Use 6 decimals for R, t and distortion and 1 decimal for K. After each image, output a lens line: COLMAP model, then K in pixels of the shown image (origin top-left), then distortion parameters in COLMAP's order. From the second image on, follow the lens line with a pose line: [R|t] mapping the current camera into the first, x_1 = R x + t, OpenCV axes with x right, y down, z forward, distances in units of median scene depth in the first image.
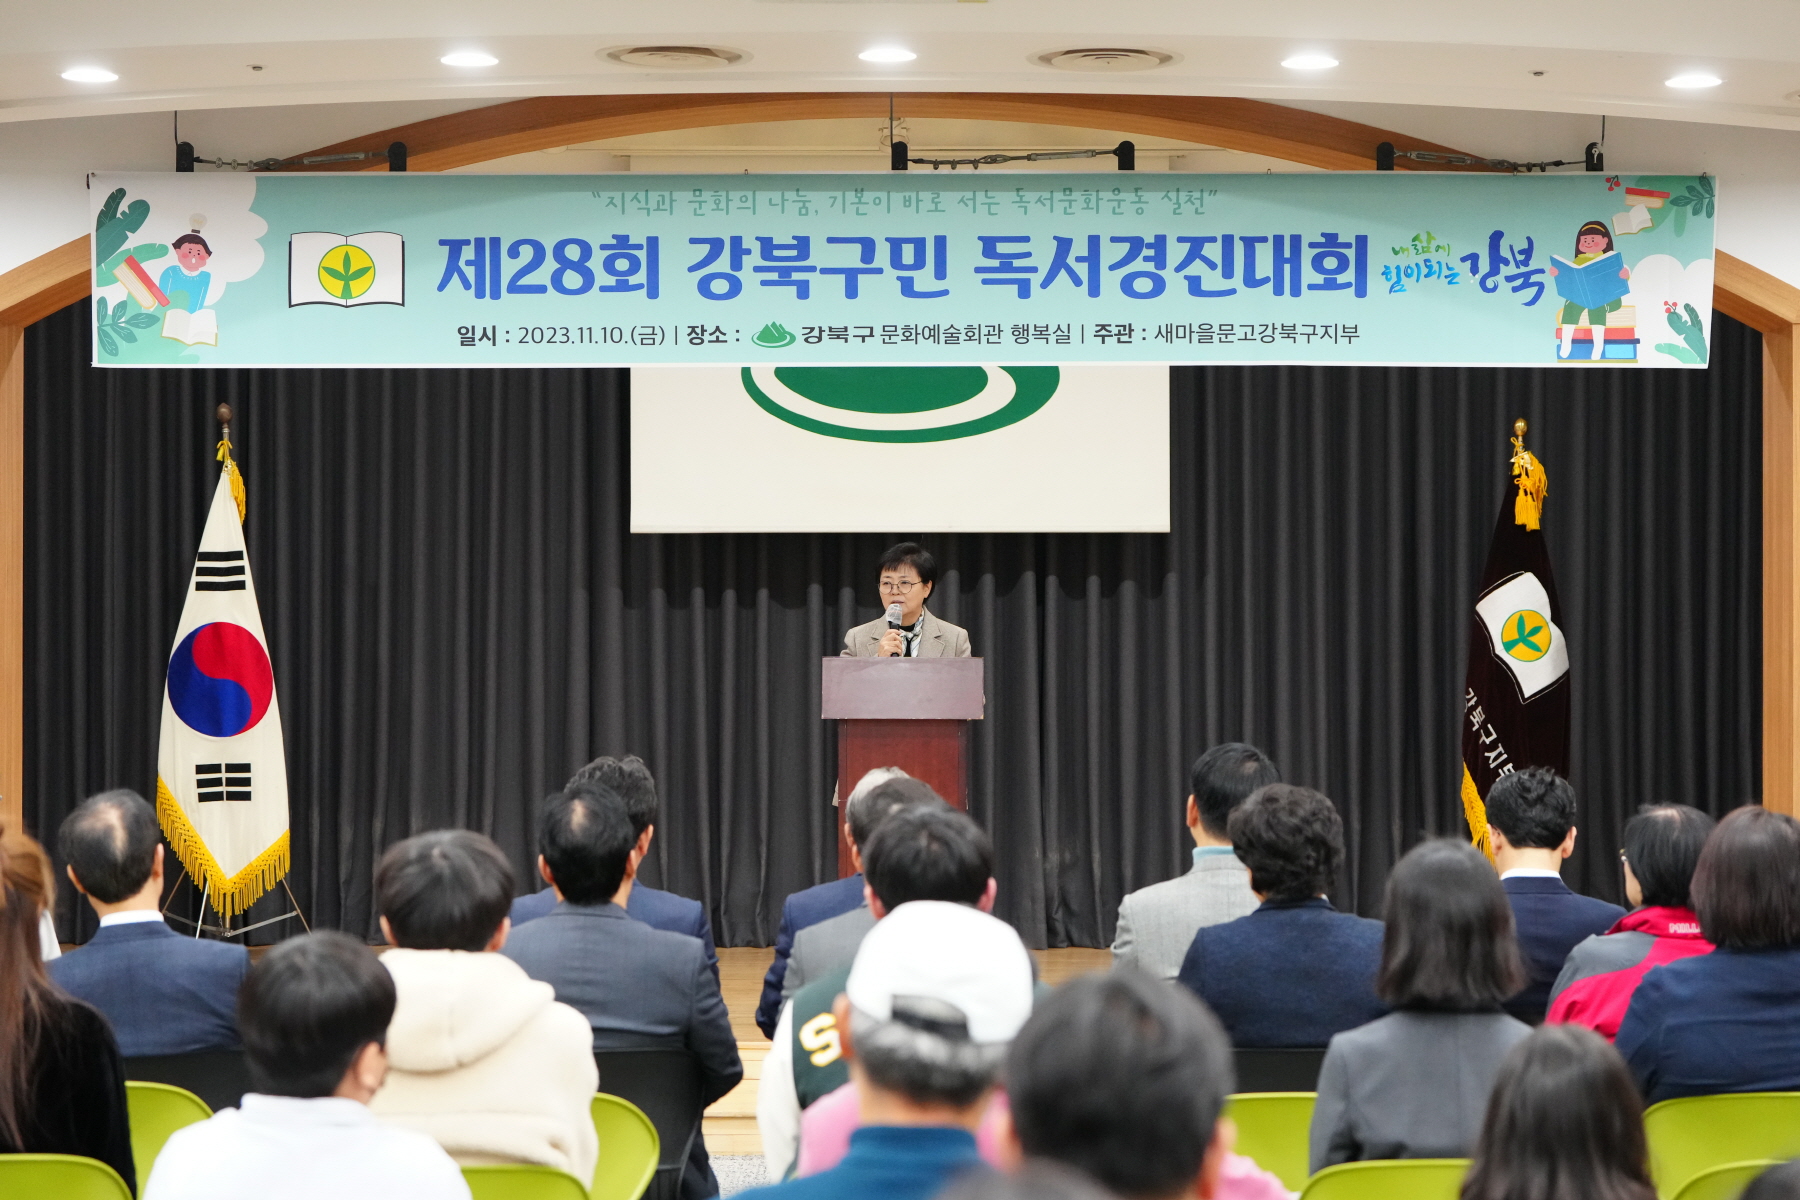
lens RADIAL K [[3694.6, 0, 899.7], [0, 3694.6, 598.9], [0, 0, 1]] dist [-0.138667, 0.000000]
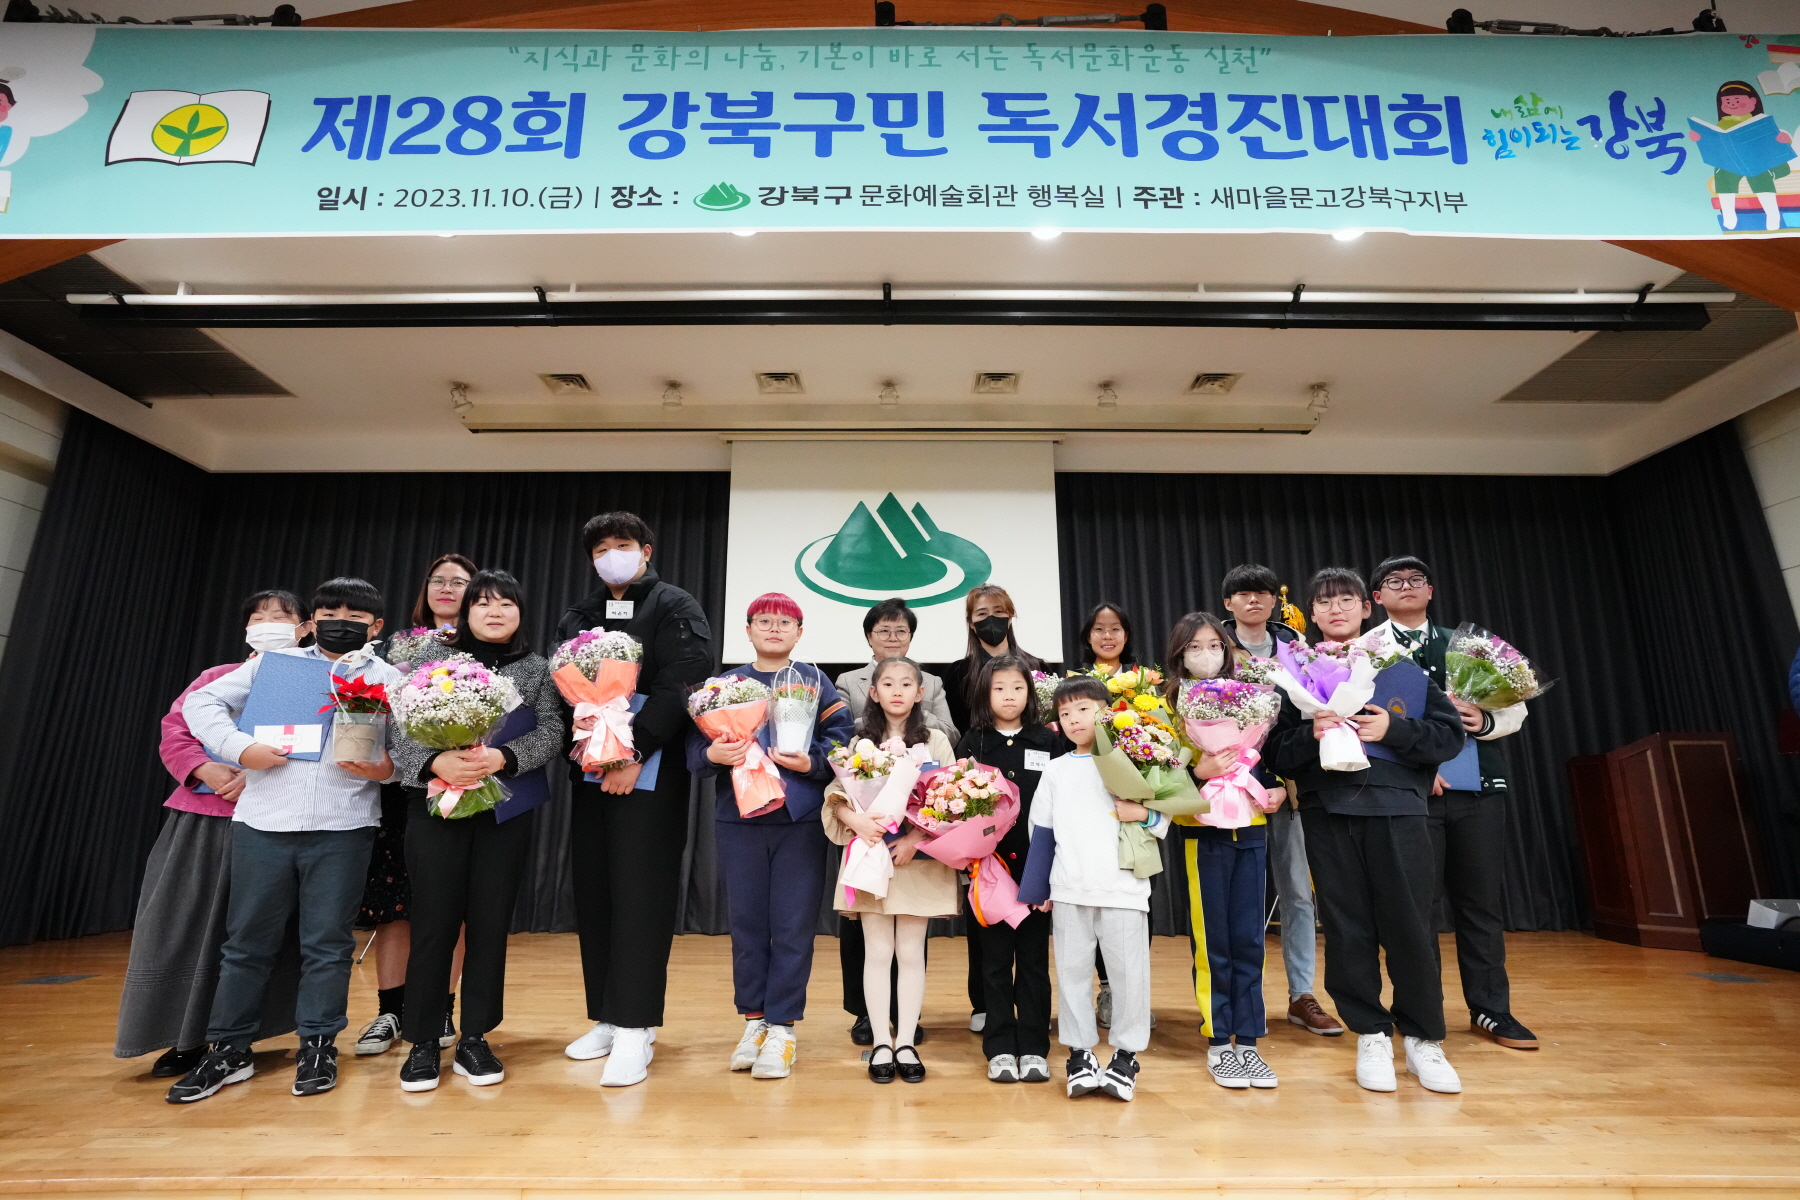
lens RADIAL K [[857.7, 0, 898.4], [0, 857.7, 591.2], [0, 0, 1]] dist [-0.044619, 0.019625]
pose [[0.999996, -0.002299, 0.001891, 0.002334], [0.002679, 0.971958, -0.235138, 0.051021], [-0.001297, 0.235142, 0.971960, 0.845403]]
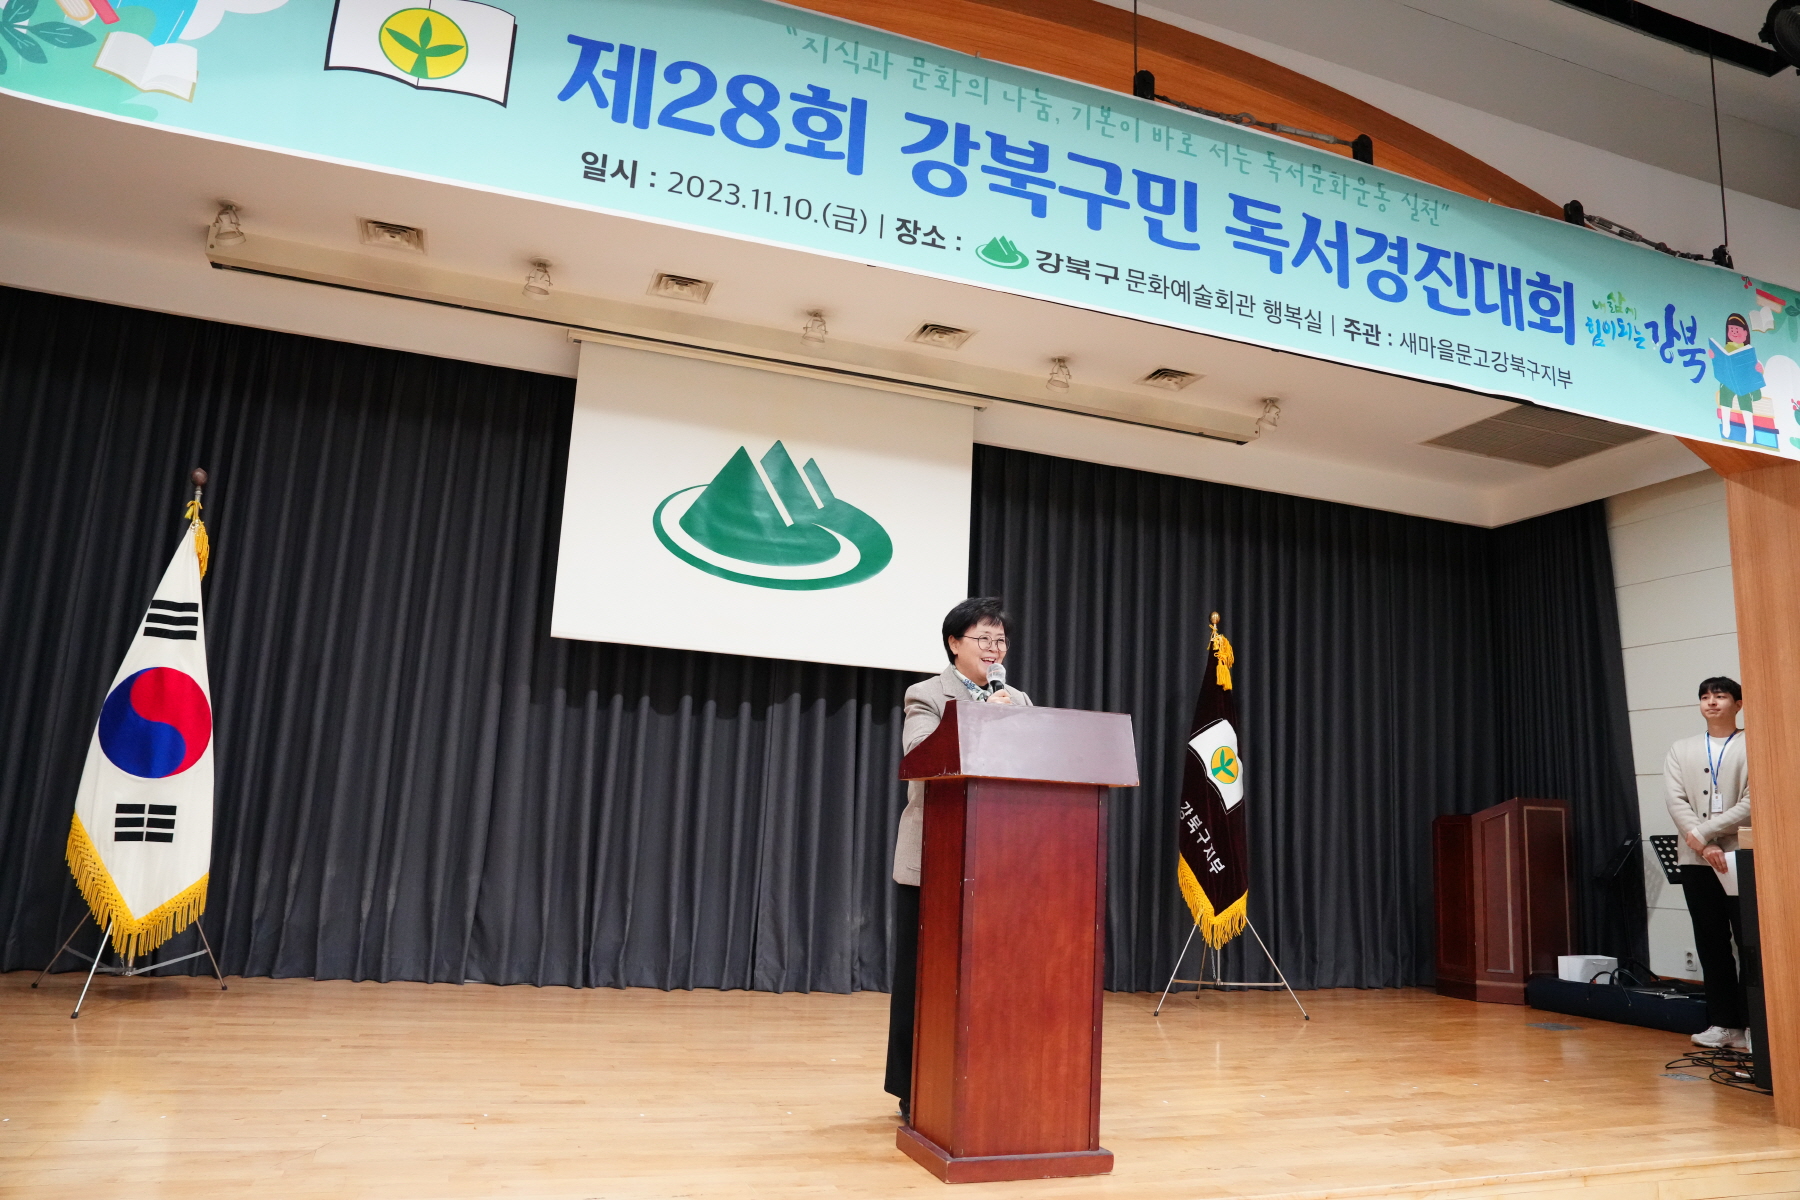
lens RADIAL K [[1219.7, 0, 889.0], [0, 1219.7, 573.5], [0, 0, 1]] dist [-0.091153, 0.044532]
pose [[0.943036, 0.111386, 0.313490, -0.127108], [-0.052479, 0.980295, -0.190441, 0.042168], [-0.328525, 0.163142, 0.930299, 0.785591]]
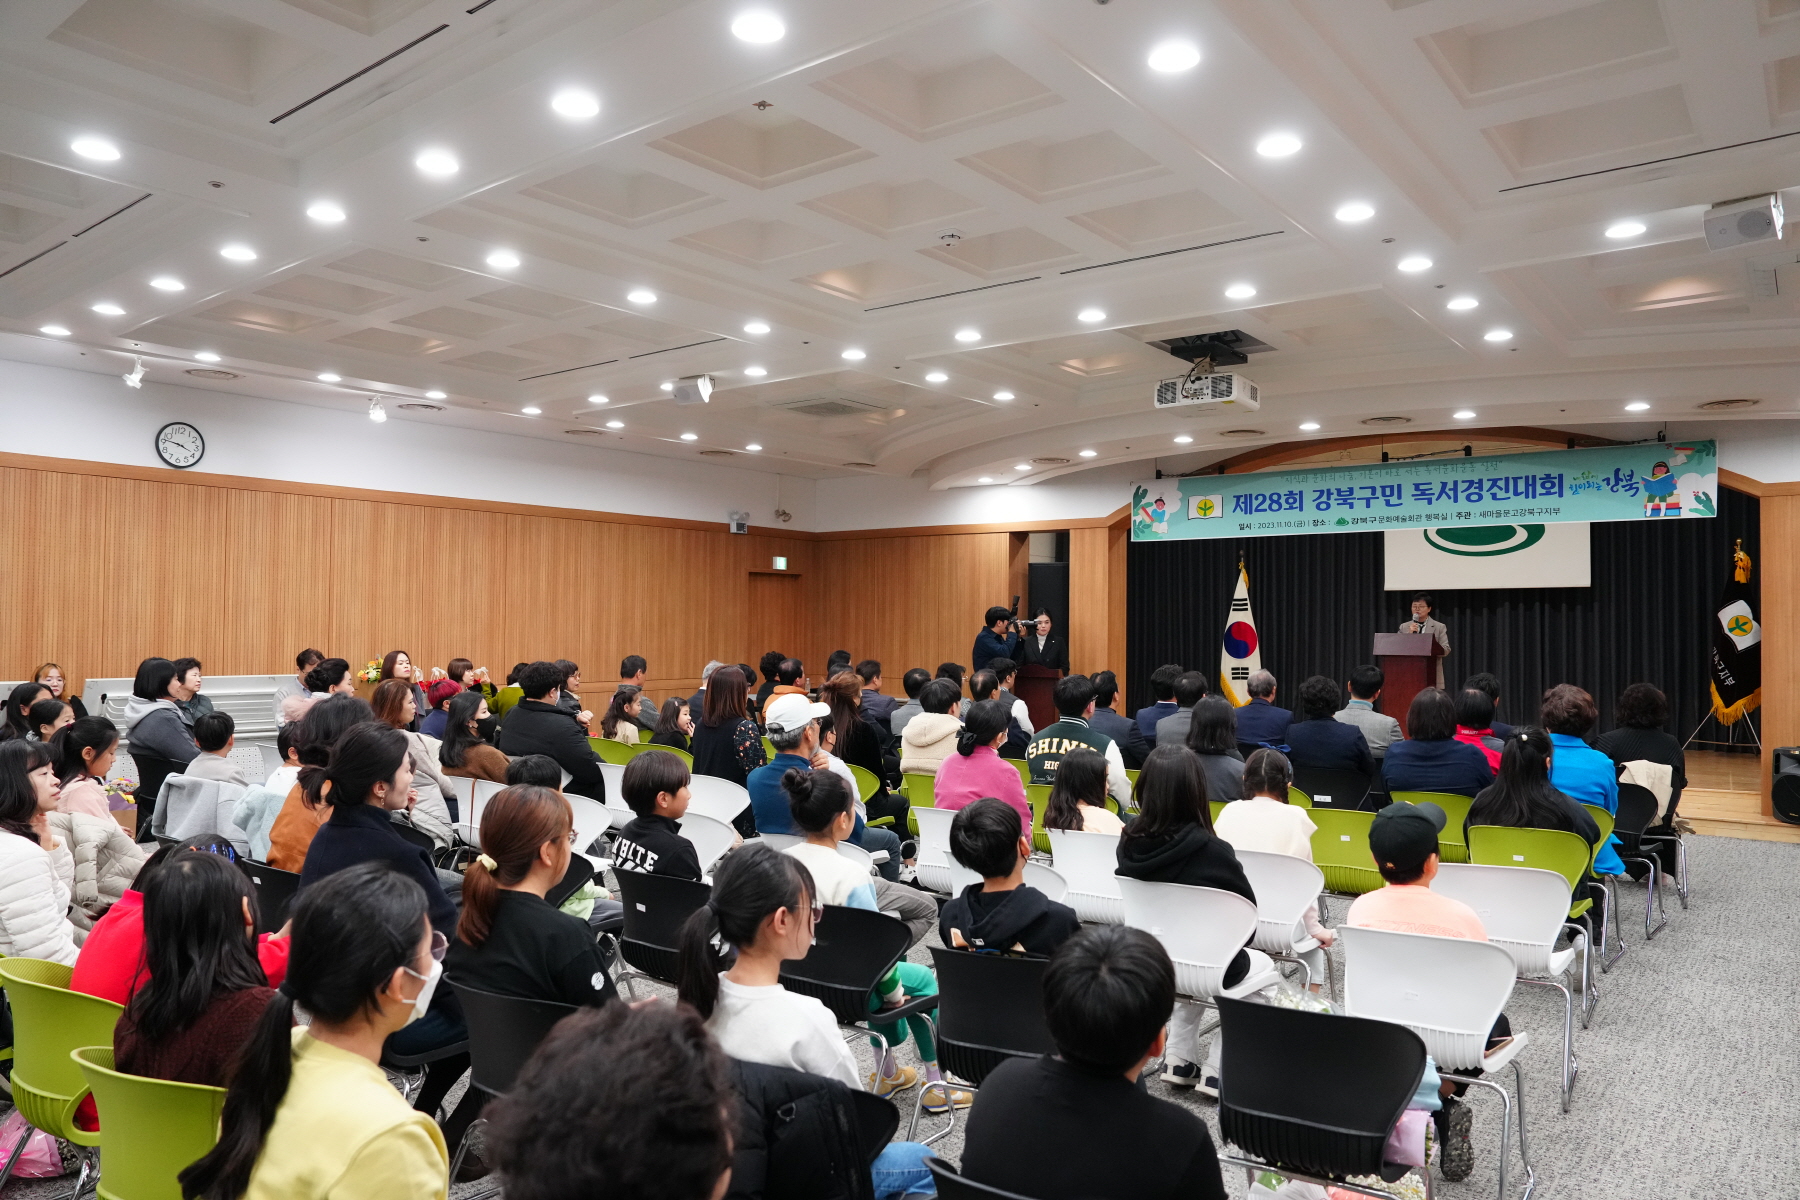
lens RADIAL K [[1219.7, 0, 910.6], [0, 1219.7, 608.8], [0, 0, 1]] dist [-0.091153, 0.044532]
pose [[0.786847, -0.006811, -0.617111, 0.284719], [0.003503, 0.999972, -0.006571, 0.002034], [0.617138, 0.003009, 0.786849, 0.041552]]
